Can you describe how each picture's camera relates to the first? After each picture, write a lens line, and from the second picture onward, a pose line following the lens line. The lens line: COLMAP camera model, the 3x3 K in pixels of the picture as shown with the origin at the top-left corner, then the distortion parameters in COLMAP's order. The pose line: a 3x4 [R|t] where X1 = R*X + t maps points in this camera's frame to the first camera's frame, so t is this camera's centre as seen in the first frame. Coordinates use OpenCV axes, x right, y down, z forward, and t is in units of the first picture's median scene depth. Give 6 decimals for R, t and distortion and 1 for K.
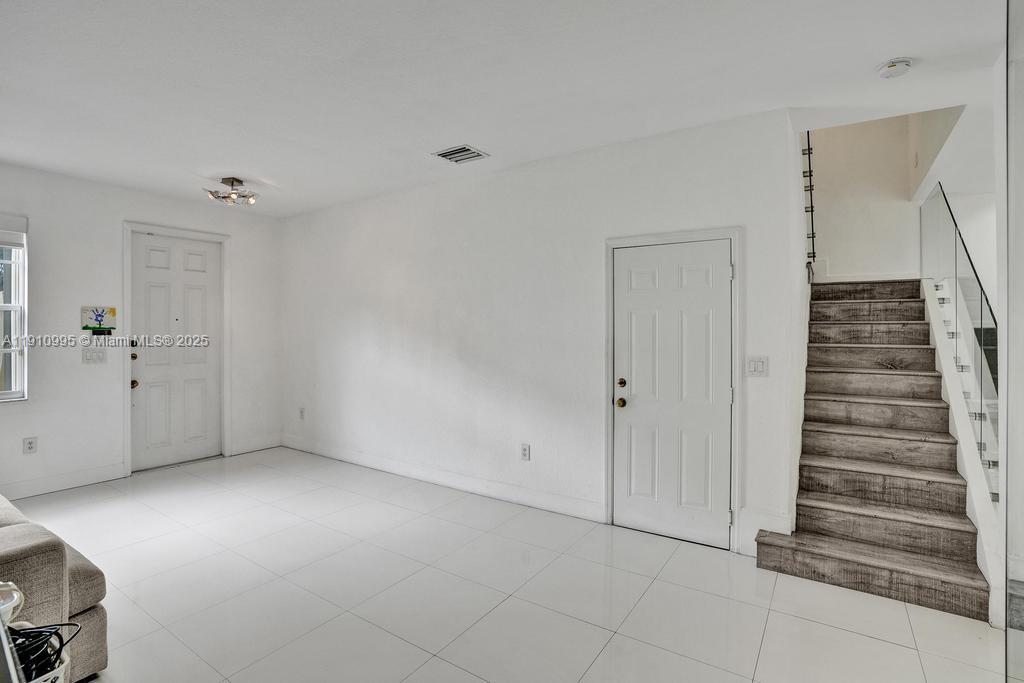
lens RADIAL K [[477.8, 0, 534.2], [0, 477.8, 329.7], [0, 0, 1]] dist [-0.050288, 0.016963]
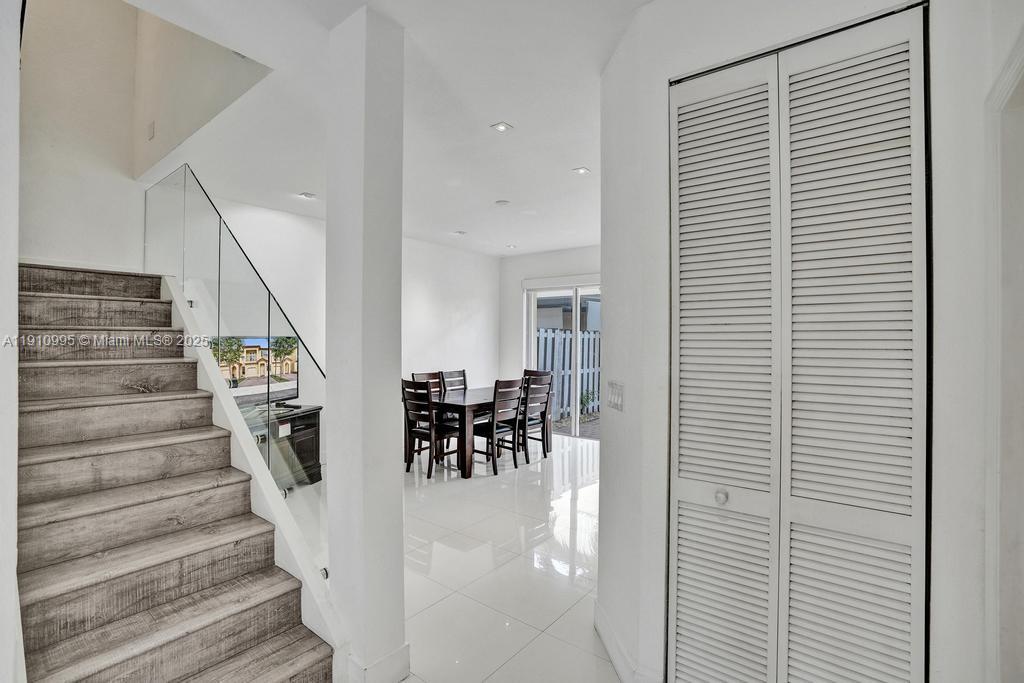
lens RADIAL K [[477.8, 0, 503.3], [0, 477.8, 331.9], [0, 0, 1]] dist [-0.050288, 0.016963]
pose [[0.114090, 0.012849, 0.993387, 0.124299], [0.000750, 0.999915, -0.013019, -0.000630], [-0.993470, 0.002231, 0.114070, 0.409392]]
